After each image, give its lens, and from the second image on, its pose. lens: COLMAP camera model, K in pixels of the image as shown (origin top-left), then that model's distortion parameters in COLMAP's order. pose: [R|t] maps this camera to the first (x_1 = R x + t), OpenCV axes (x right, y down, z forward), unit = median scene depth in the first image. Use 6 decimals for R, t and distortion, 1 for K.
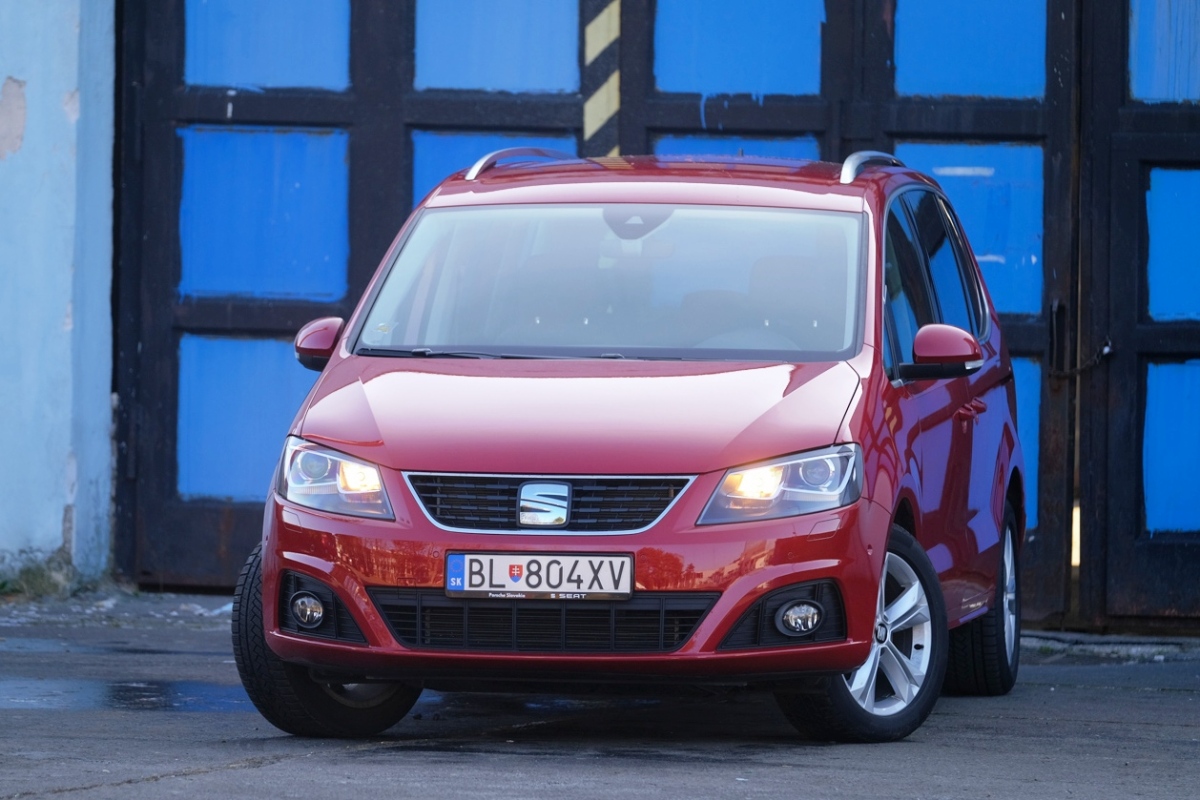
lens RADIAL K [[8120.7, 0, 536.6], [0, 8120.7, 373.9], [0, 0, 1]] dist [0.565260, 0.000000]
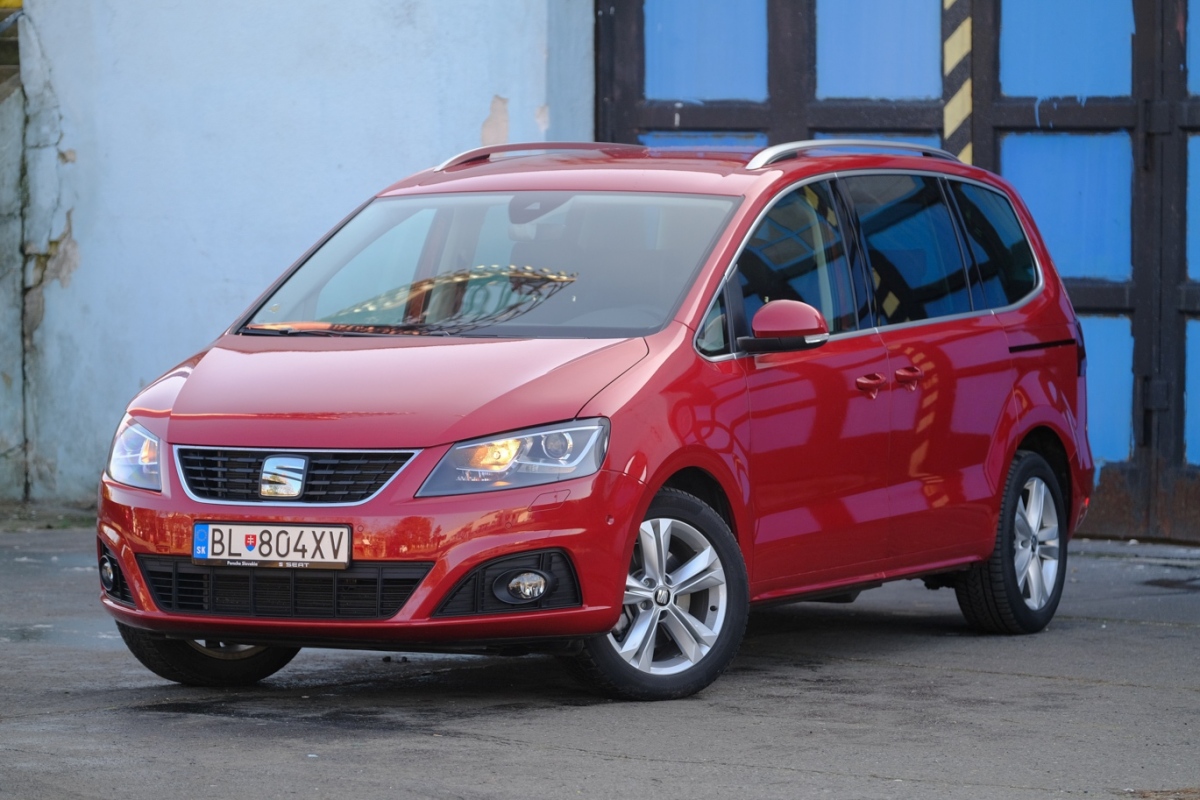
lens RADIAL K [[5001.9, 0, 603.5], [0, 5001.9, 396.9], [0, 0, 1]] dist [0.203493, 0.000000]
pose [[0.959217, -0.002661, -0.282659, 0.165533], [0.007482, 0.999844, 0.015976, -0.003218], [0.282572, -0.017439, 0.959087, 0.288035]]
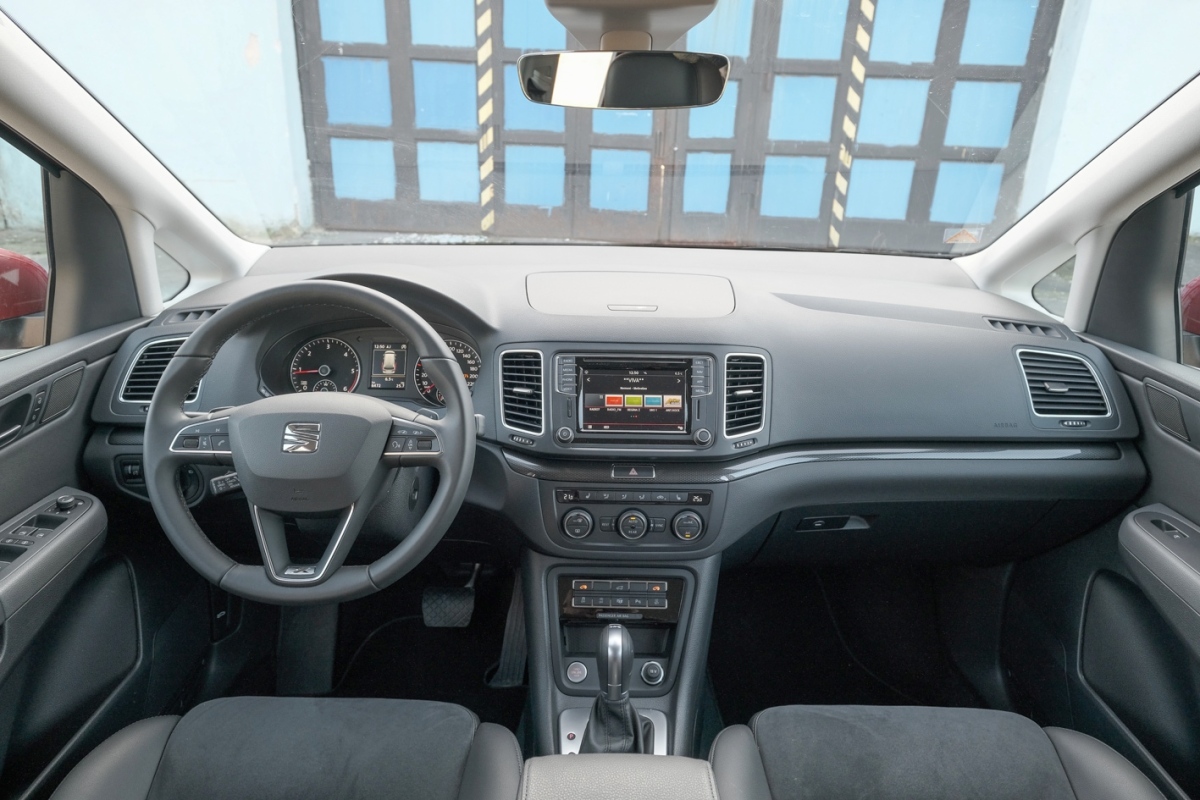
lens RADIAL K [[747.0, 0, 599.3], [0, 747.0, 394.4], [0, 0, 1]] dist [-0.002882, 0.000060]
pose [[0.953141, -0.091196, 0.288454, -0.038711], [-0.010402, 0.943040, 0.332517, -0.008252], [-0.302348, -0.319937, 0.897901, 0.729352]]
